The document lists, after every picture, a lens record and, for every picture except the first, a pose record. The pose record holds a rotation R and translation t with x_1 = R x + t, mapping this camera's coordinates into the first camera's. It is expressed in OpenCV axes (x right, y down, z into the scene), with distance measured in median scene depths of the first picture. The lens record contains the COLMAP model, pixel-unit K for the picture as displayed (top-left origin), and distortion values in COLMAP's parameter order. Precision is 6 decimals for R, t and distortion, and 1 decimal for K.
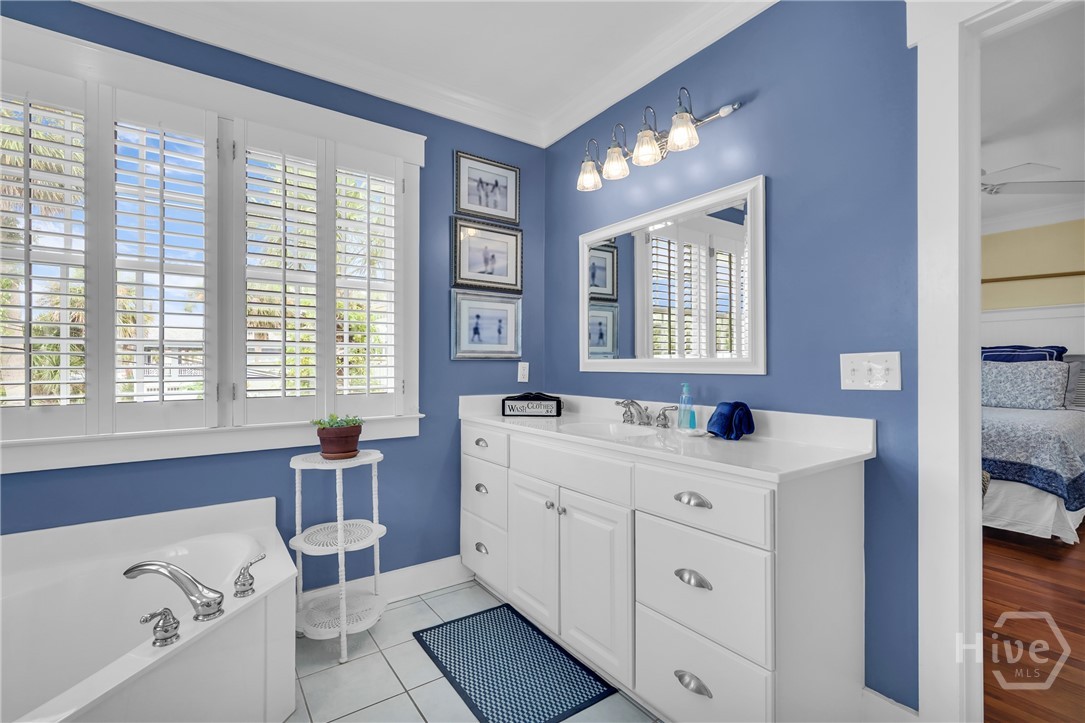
lens RADIAL K [[470.3, 0, 542.5], [0, 470.3, 361.5], [0, 0, 1]] dist [-0.002001, -0.000074]
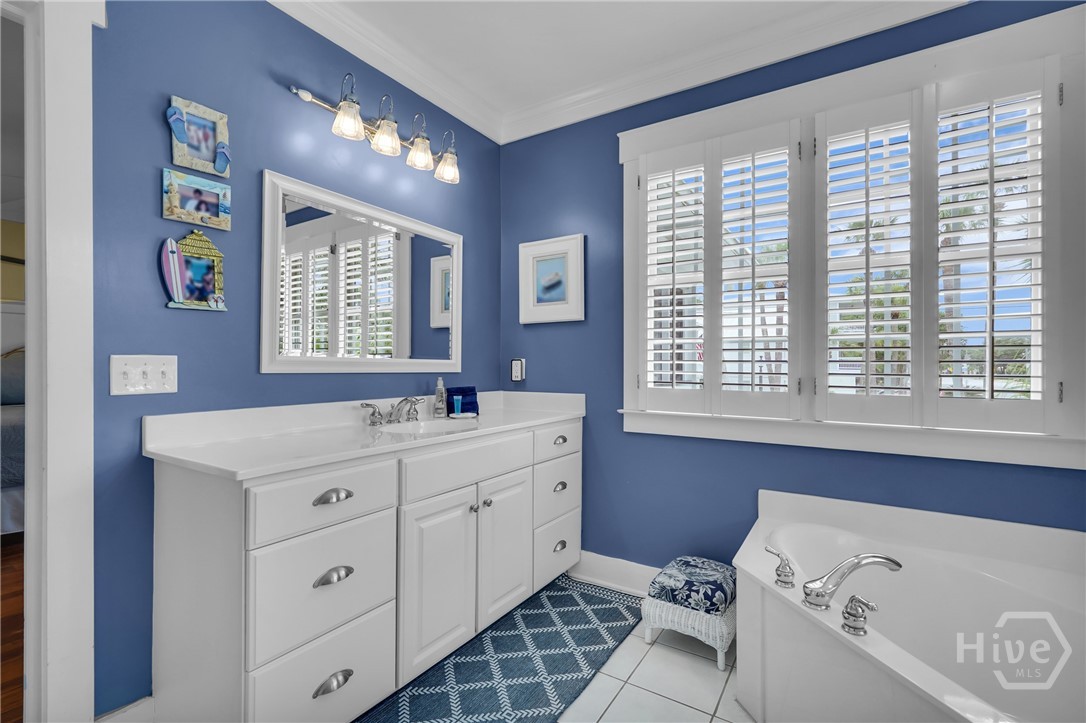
lens RADIAL K [[486.7, 0, 540.1], [0, 486.7, 364.2], [0, 0, 1]] dist [-0.009845, -0.000210]
pose [[0.365908, 0.002626, -0.930647, 0.258790], [0.012216, 0.999896, 0.007625, 0.000249], [0.930571, -0.014159, 0.365838, 0.183887]]
